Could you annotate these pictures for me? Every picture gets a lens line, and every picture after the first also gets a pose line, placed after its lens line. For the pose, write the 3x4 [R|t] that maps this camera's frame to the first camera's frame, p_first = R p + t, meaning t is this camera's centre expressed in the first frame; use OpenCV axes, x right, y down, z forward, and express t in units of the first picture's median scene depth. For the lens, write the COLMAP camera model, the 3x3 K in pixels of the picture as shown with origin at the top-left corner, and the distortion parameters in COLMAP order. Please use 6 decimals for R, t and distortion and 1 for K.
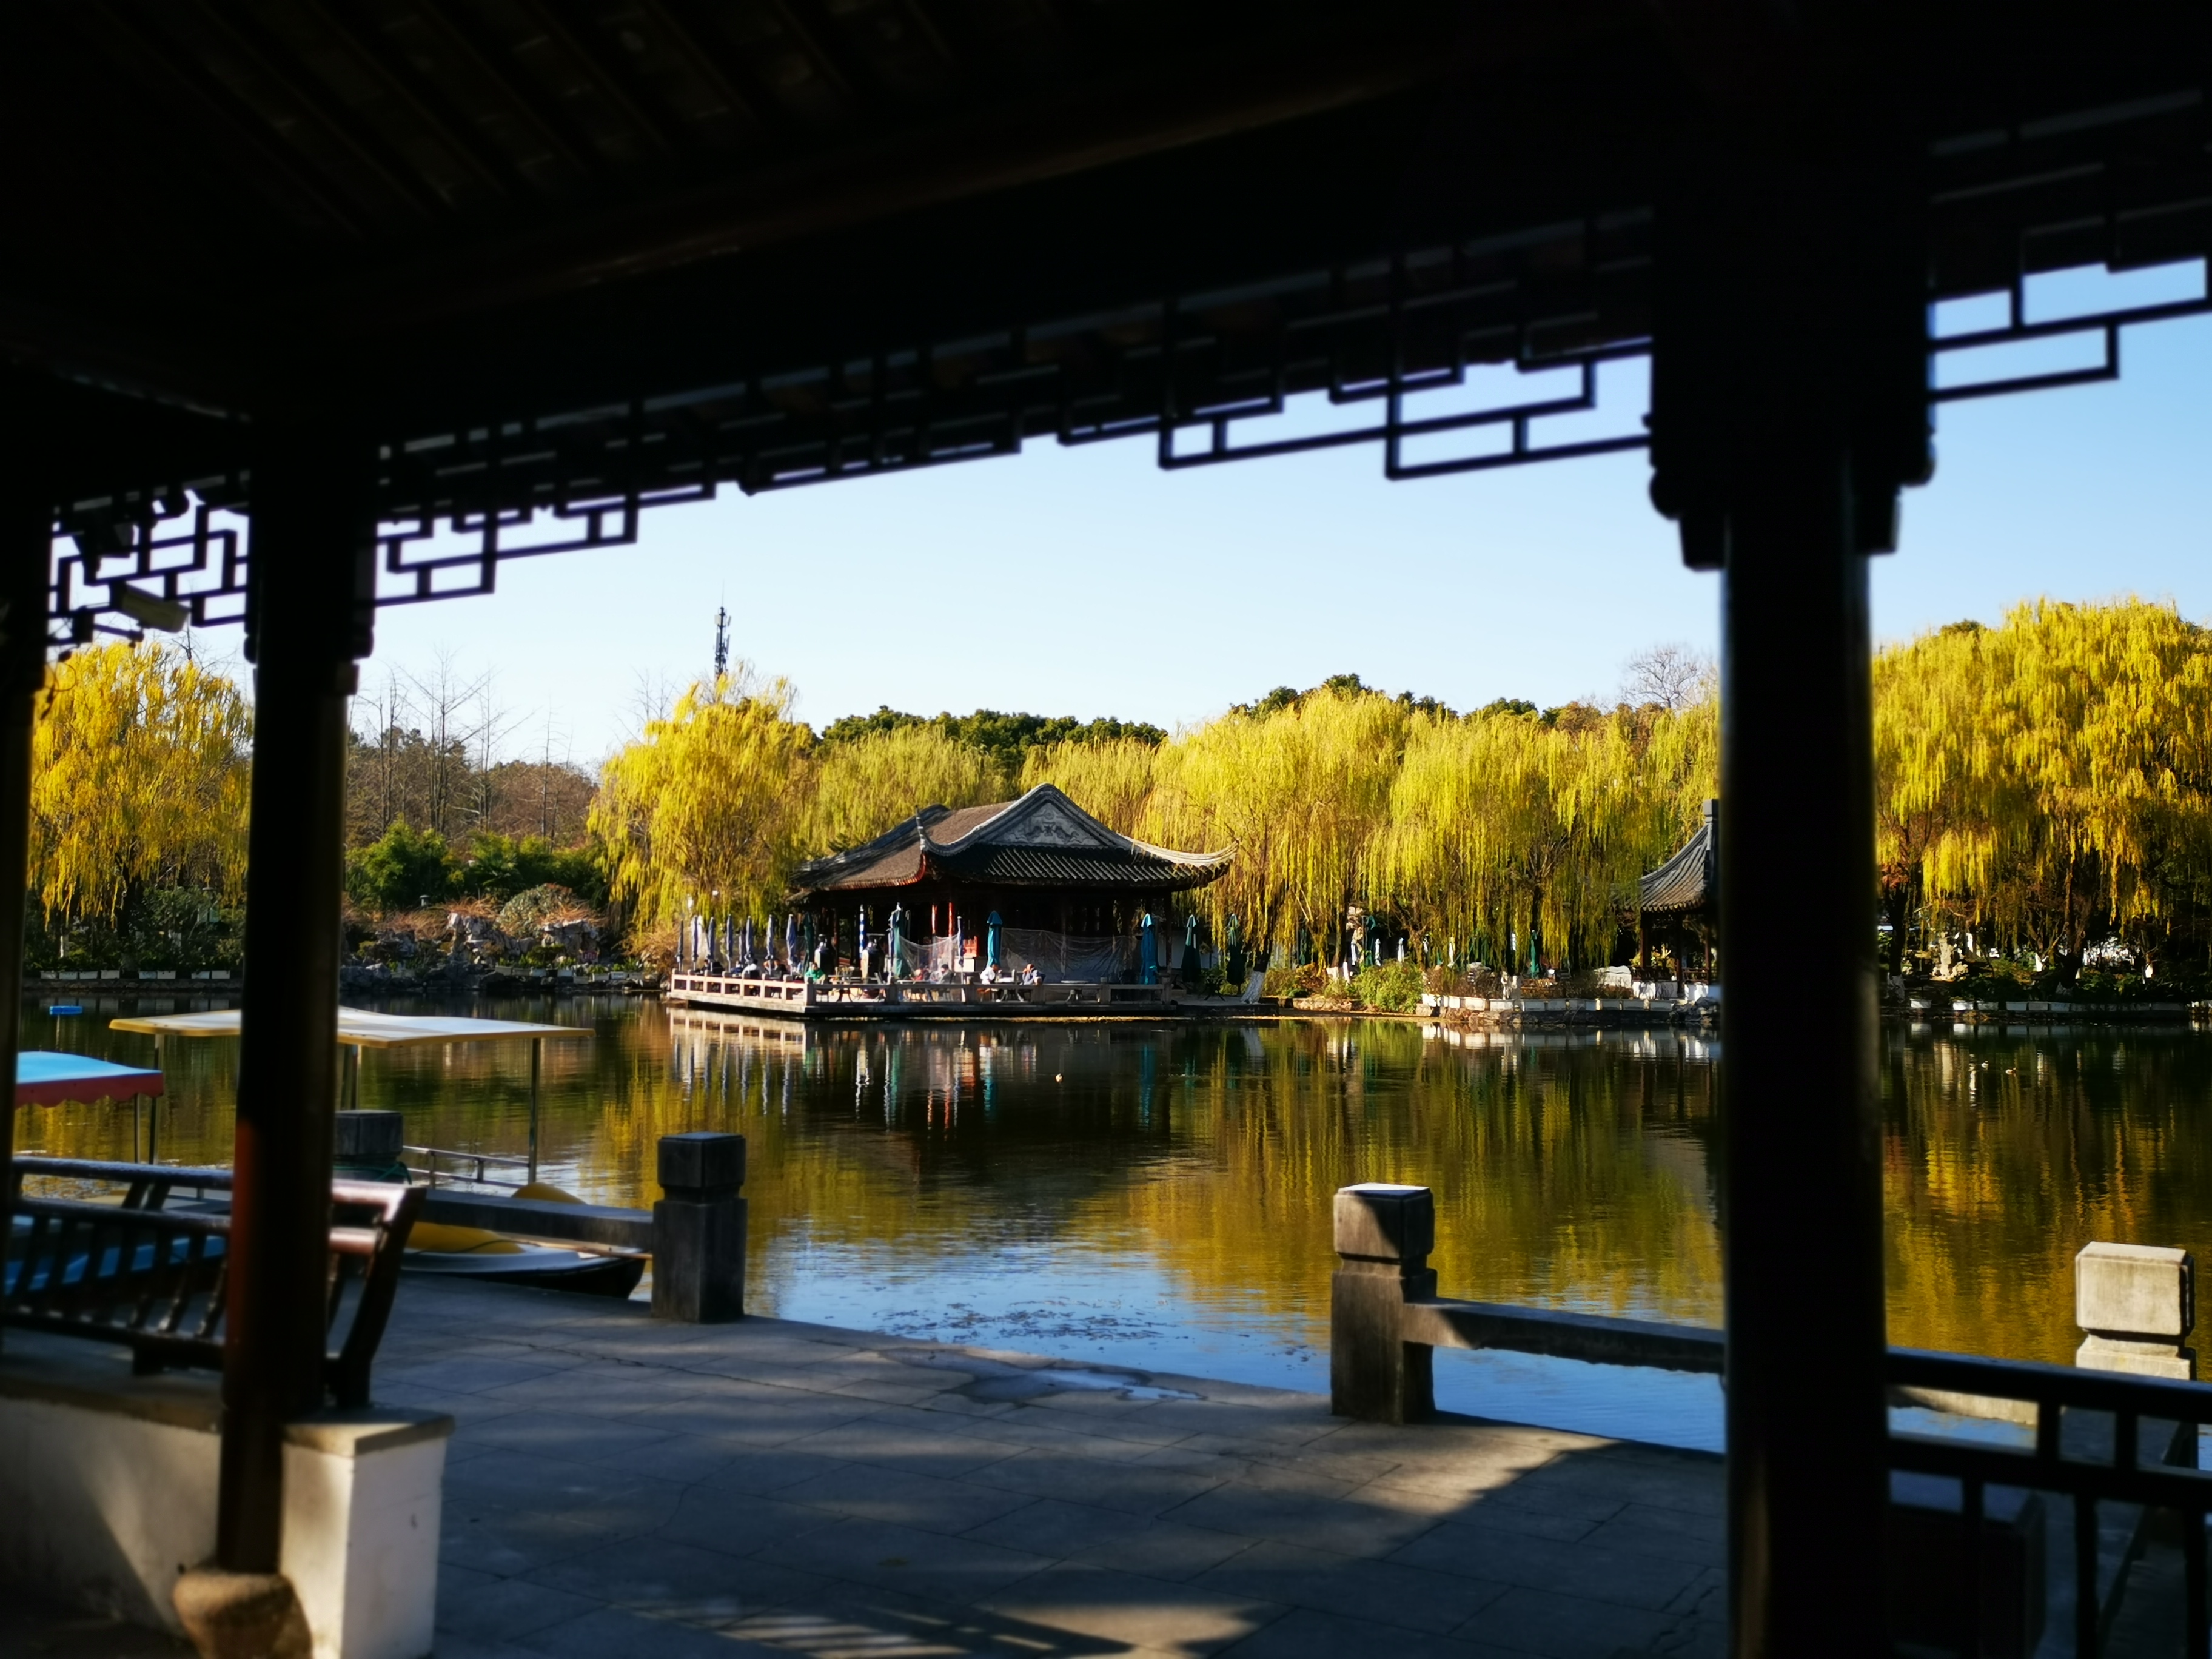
lens RADIAL K [[2022.7, 0, 1106.0], [0, 2022.7, 829.5], [0, 0, 1]] dist [0.048781, -0.013100]
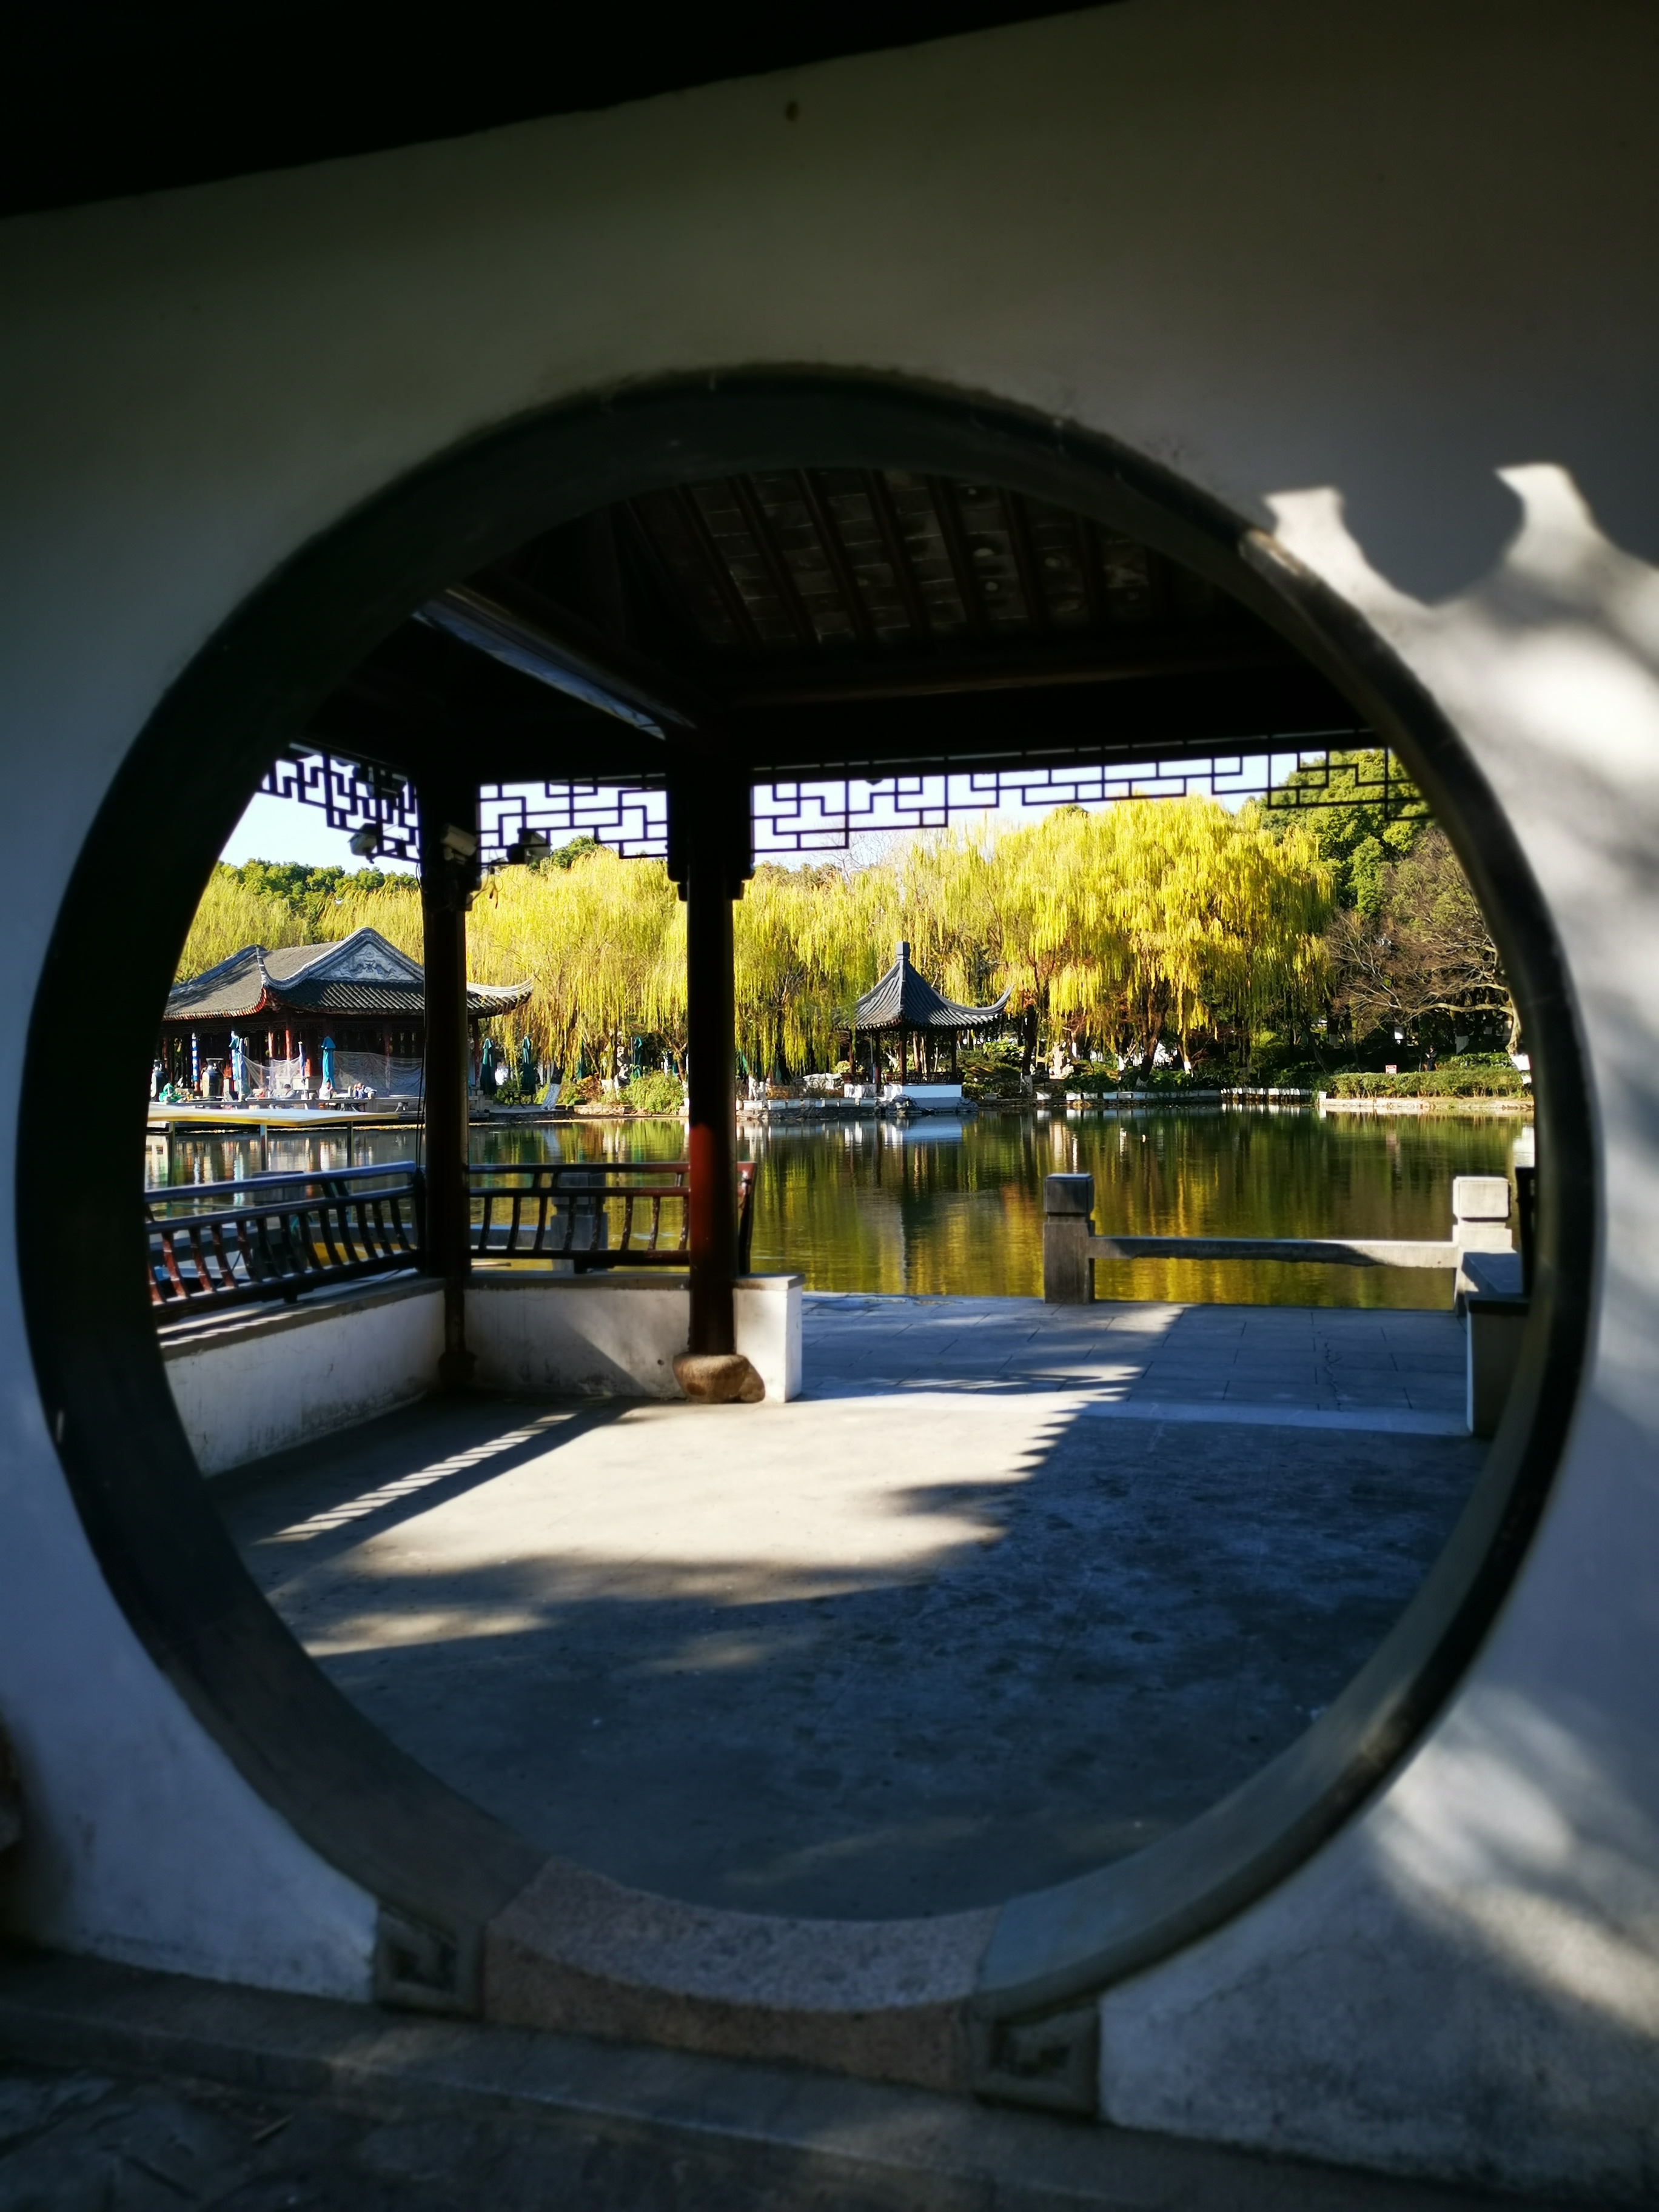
lens RADIAL K [[1723.9, 0, 829.5], [0, 1723.9, 1106.0], [0, 0, 1]] dist [0.114713, -0.163518]
pose [[0.959325, -0.026991, 0.281011, -0.057365], [0.004178, 0.996667, 0.081466, -0.000452], [-0.282273, -0.076978, 0.956241, -0.042960]]
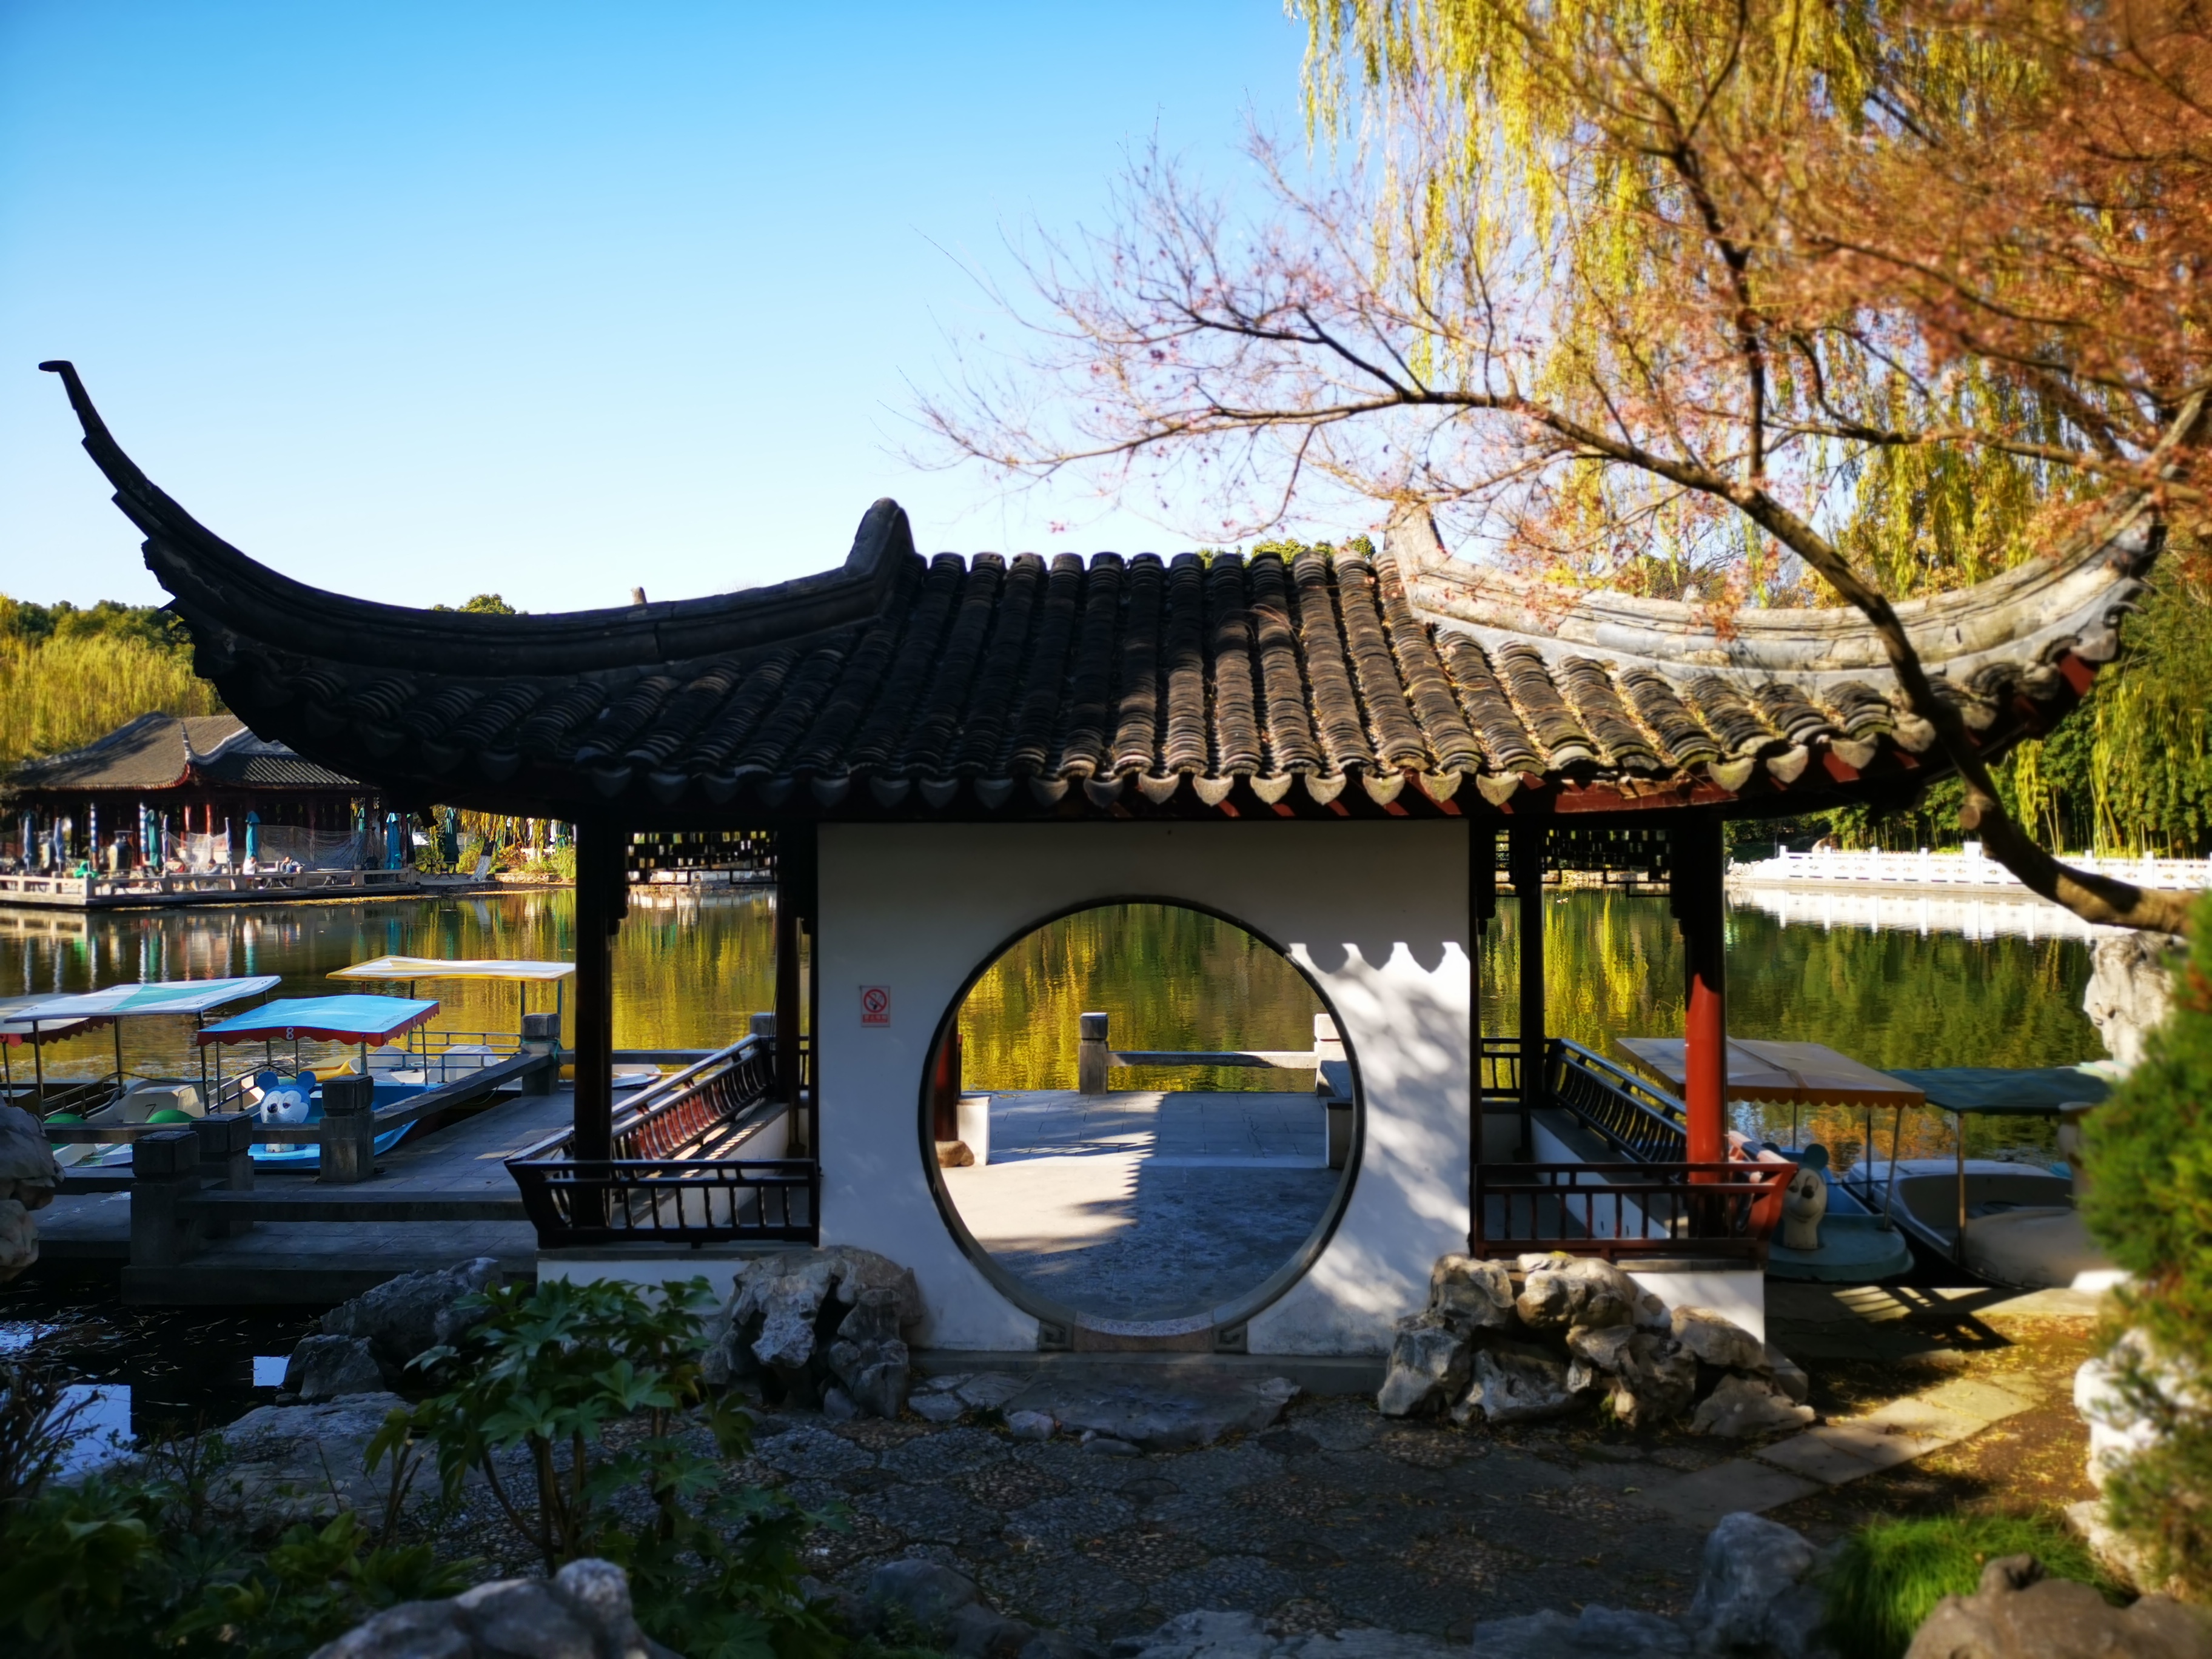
lens RADIAL K [[1723.9, 0, 1106.0], [0, 1723.9, 829.5], [0, 0, 1]] dist [0.114713, -0.163518]
pose [[0.868182, -0.018925, 0.495884, -0.124239], [-0.018878, 0.997290, 0.071111, -0.030020], [-0.495886, -0.071098, 0.865472, -0.128442]]
